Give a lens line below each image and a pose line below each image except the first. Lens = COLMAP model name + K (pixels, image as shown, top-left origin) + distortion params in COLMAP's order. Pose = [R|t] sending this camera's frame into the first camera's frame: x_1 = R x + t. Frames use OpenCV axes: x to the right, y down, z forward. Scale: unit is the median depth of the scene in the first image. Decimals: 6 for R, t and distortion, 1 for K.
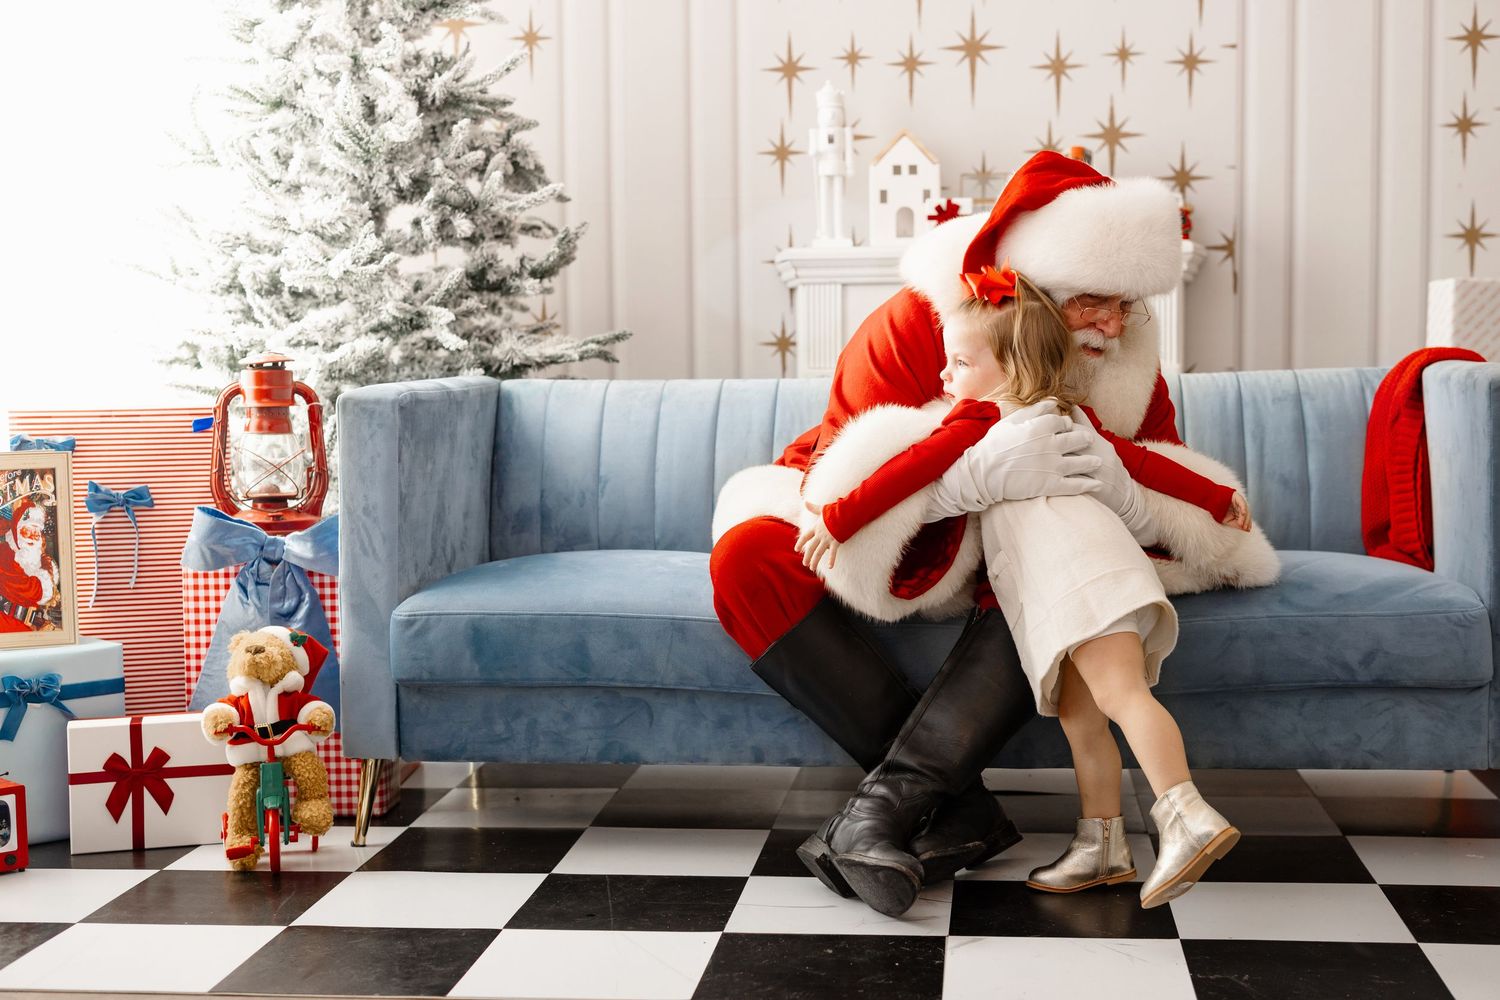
lens RADIAL K [[2185.4, 0, 752.7], [0, 2185.4, 497.8], [0, 0, 1]] dist [0.017765, -0.031744]
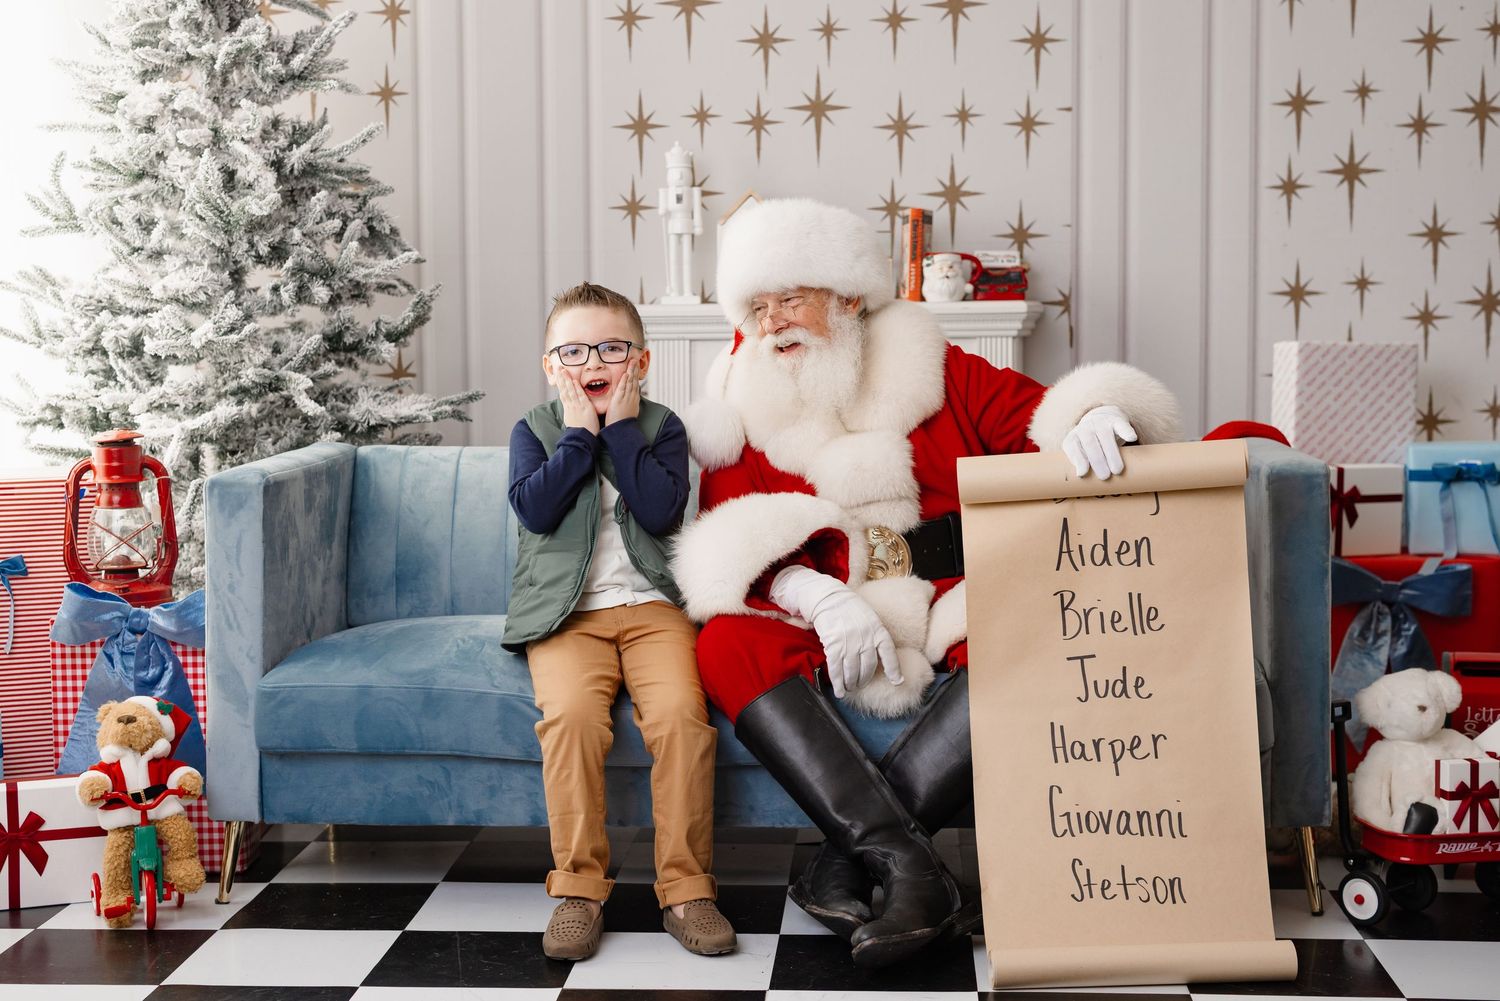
lens RADIAL K [[2345.0, 0, 713.6], [0, 2345.0, 463.3], [0, 0, 1]] dist [0.018639, -0.017704]
pose [[0.999332, -0.000401, 0.036538, 0.012492], [0.000556, 0.999991, -0.004208, -0.038114], [-0.036536, 0.004225, 0.999323, -0.113529]]
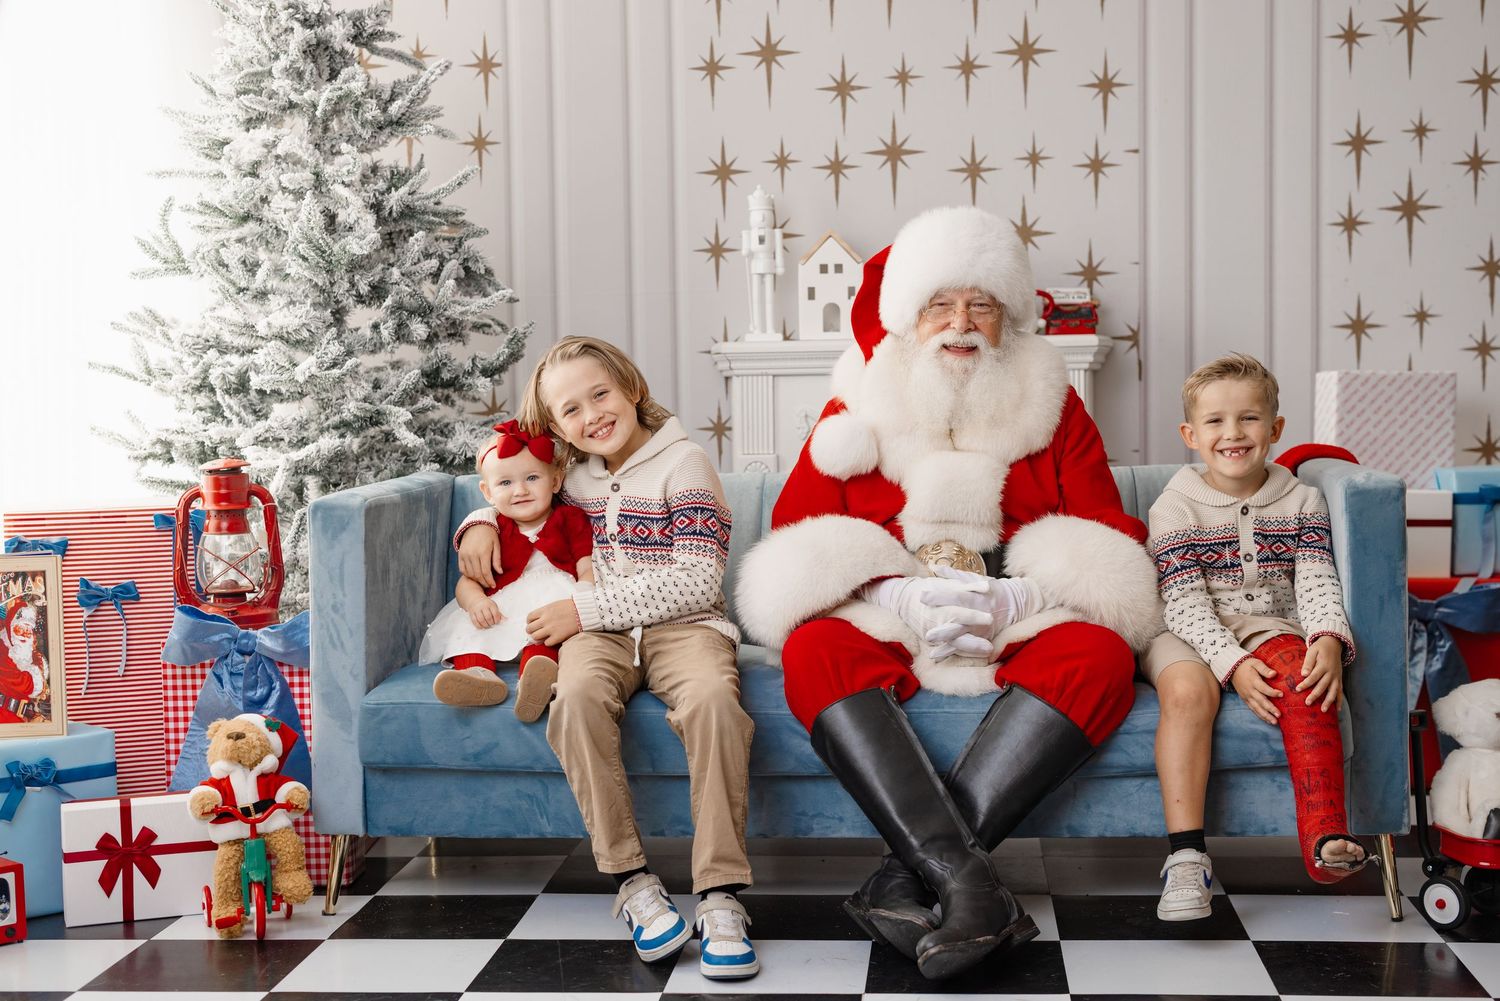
lens RADIAL K [[2201.0, 0, 752.0], [0, 2201.0, 502.5], [0, 0, 1]] dist [0.021508, -0.030707]
pose [[0.999687, -0.007503, 0.023847, 0.004639], [0.007801, 0.999892, -0.012416, -0.024223], [-0.023751, 0.012598, 0.999639, -0.083253]]
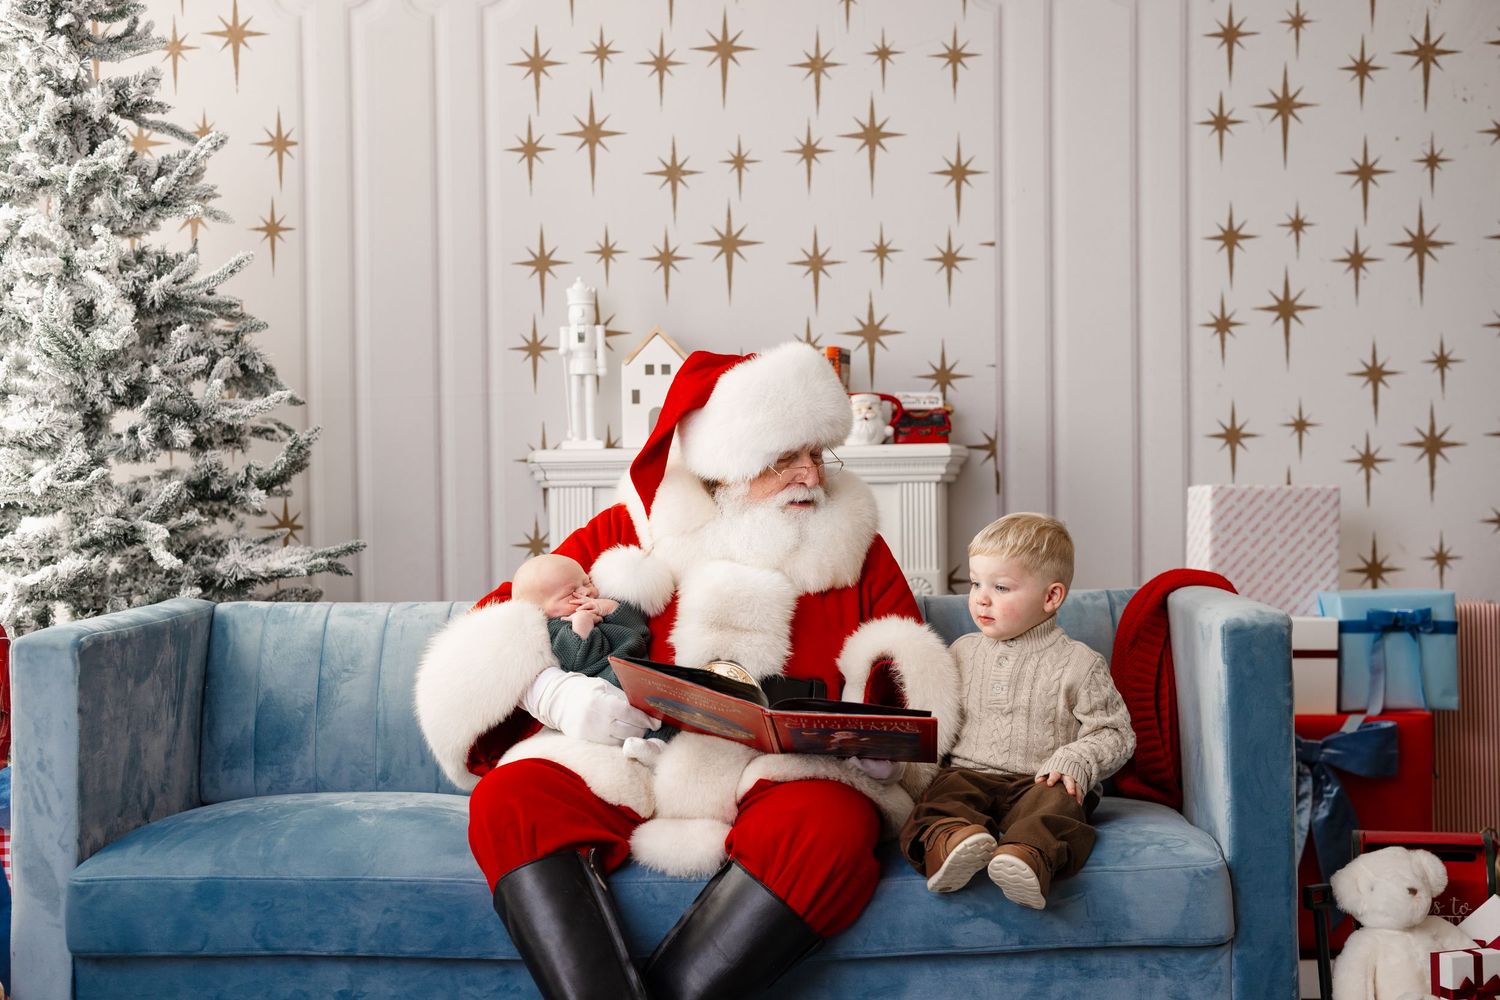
lens RADIAL K [[2185.4, 0, 752.7], [0, 2185.4, 497.8], [0, 0, 1]] dist [0.017765, -0.031744]
pose [[0.997026, -0.003412, 0.076985, 0.040035], [0.008065, 0.998153, -0.060213, -0.037558], [-0.076638, 0.060655, 0.995212, 0.038733]]
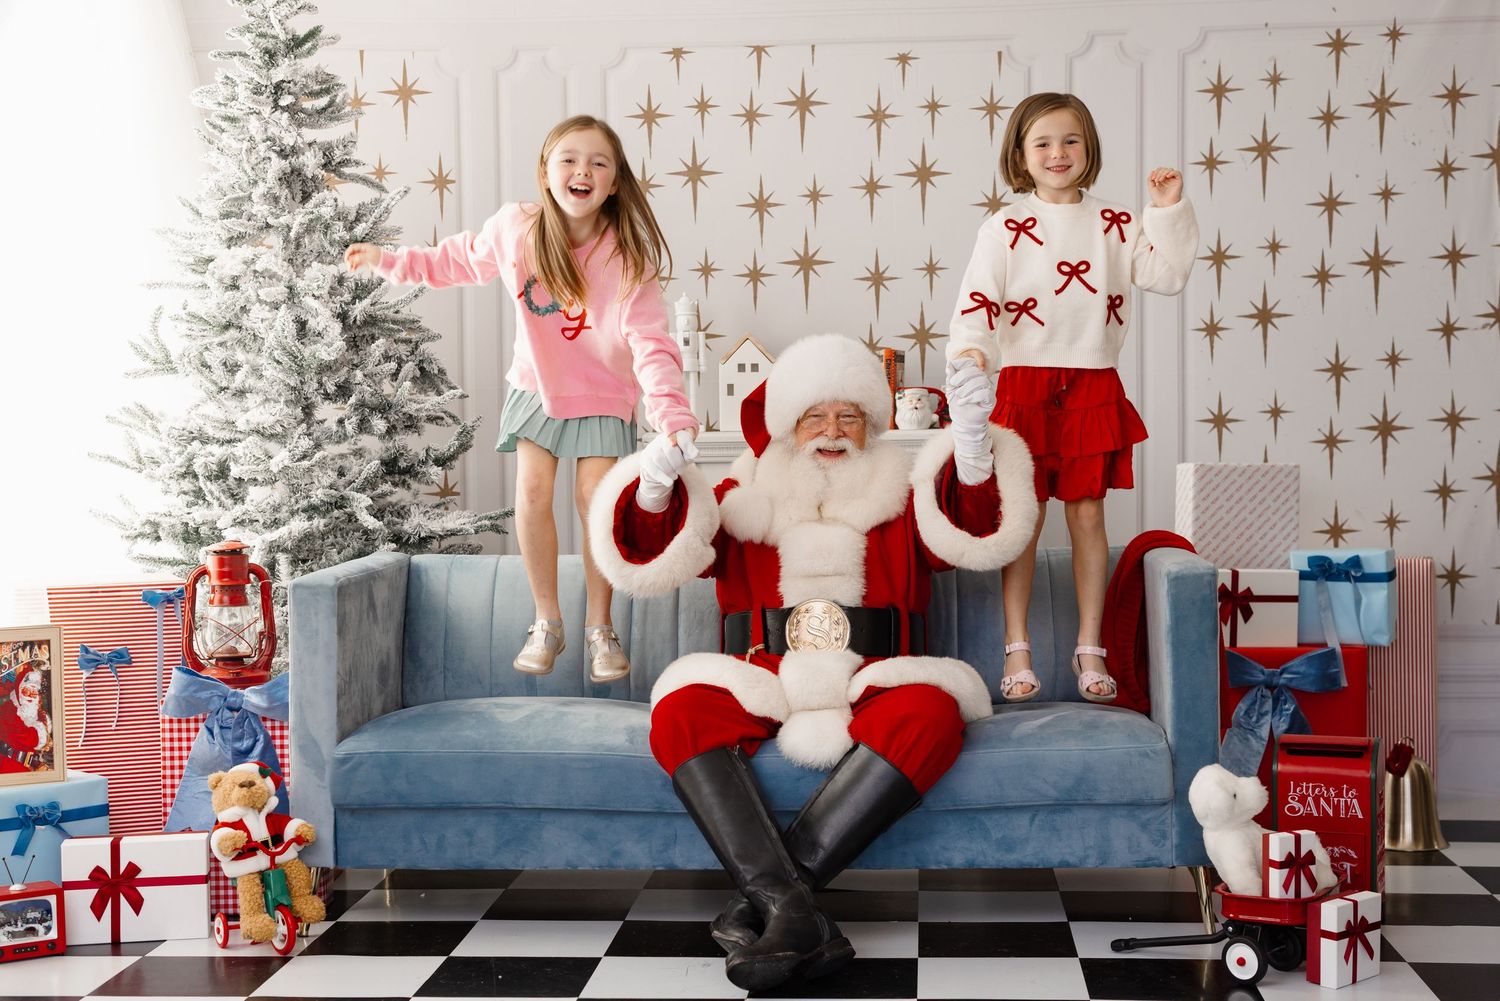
lens RADIAL K [[2252.4, 0, 733.2], [0, 2252.4, 496.9], [0, 0, 1]] dist [0.000832, 0.059775]
pose [[0.999516, -0.002725, 0.030987, 0.025034], [0.003909, 0.999262, -0.038222, -0.034832], [-0.030860, 0.038325, 0.998789, -0.251682]]
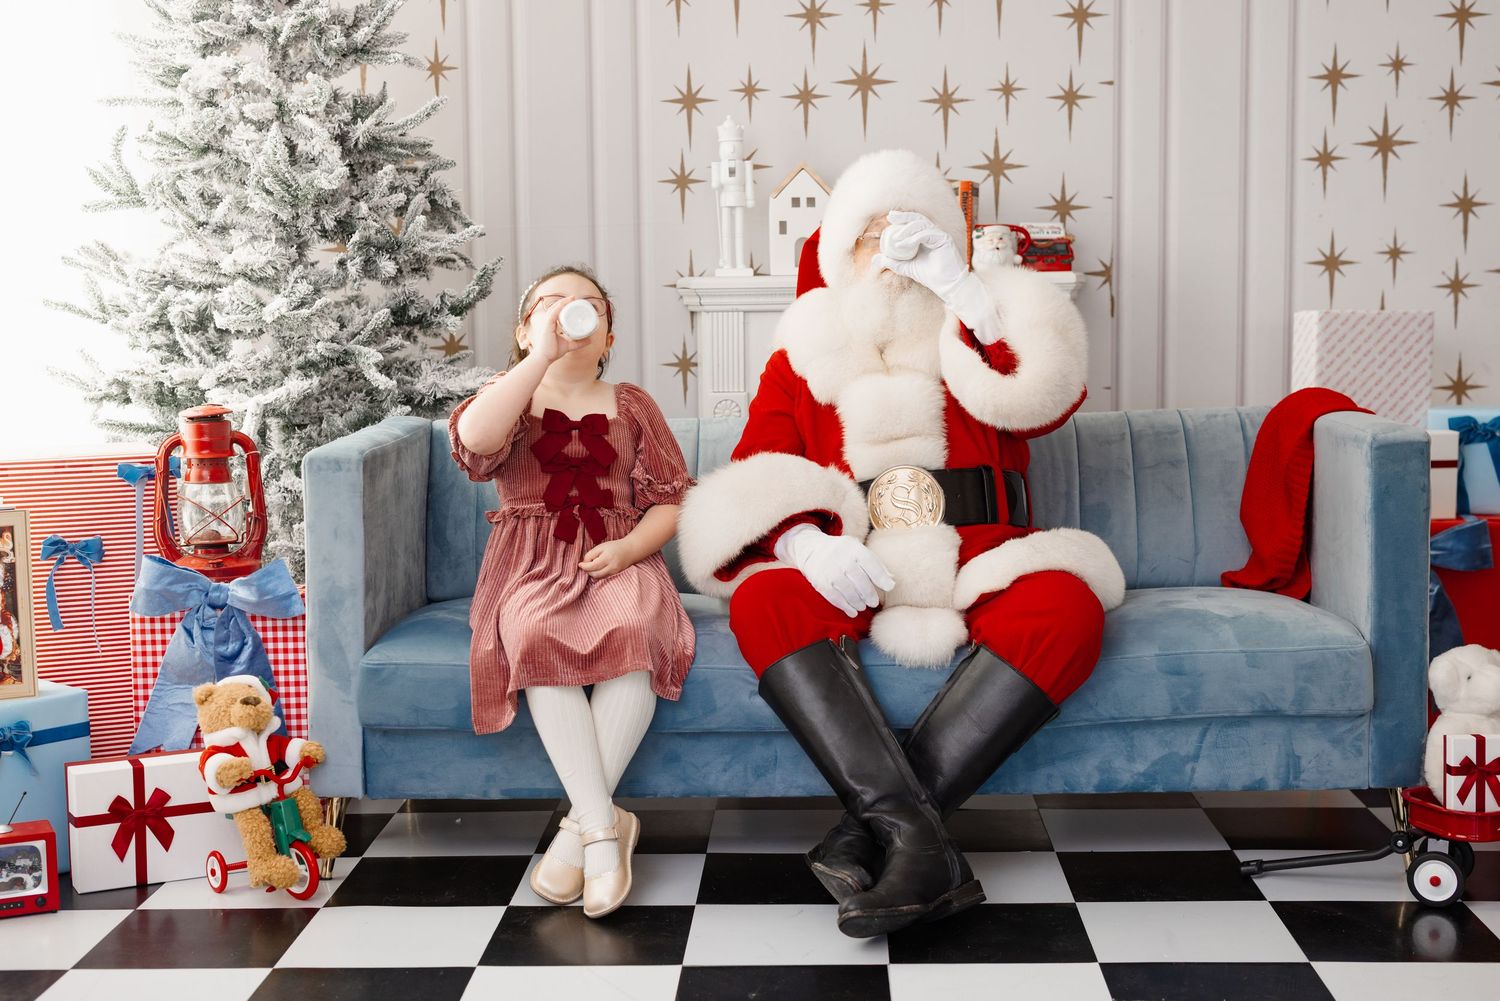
lens RADIAL K [[2201.0, 0, 752.0], [0, 2201.0, 502.5], [0, 0, 1]] dist [0.021508, -0.030707]
pose [[0.997075, -0.010258, 0.075739, -0.039371], [0.007911, 0.999481, 0.031226, -0.042827], [-0.076020, -0.030536, 0.996639, -0.058392]]
